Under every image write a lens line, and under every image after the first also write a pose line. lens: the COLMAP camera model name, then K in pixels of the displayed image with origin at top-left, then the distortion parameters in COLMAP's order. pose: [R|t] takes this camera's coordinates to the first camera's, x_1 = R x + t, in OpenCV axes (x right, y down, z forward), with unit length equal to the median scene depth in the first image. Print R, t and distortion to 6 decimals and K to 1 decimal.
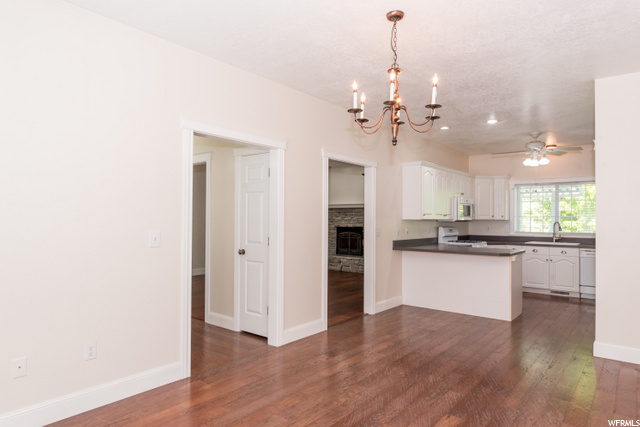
lens RADIAL K [[401.1, 0, 320.6], [0, 401.1, 213.9], [0, 0, 1]] dist [-0.004103, -0.000895]
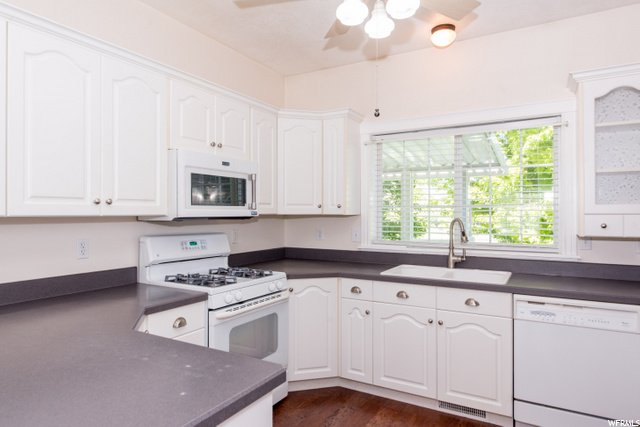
lens RADIAL K [[390.4, 0, 319.8], [0, 390.4, 213.2], [0, 0, 1]] dist [0.003287, 0.000126]
pose [[0.987037, -0.005850, 0.160388, 0.383030], [0.003817, 0.999908, 0.012983, 0.008459], [-0.160449, -0.012203, 0.986969, 0.621531]]
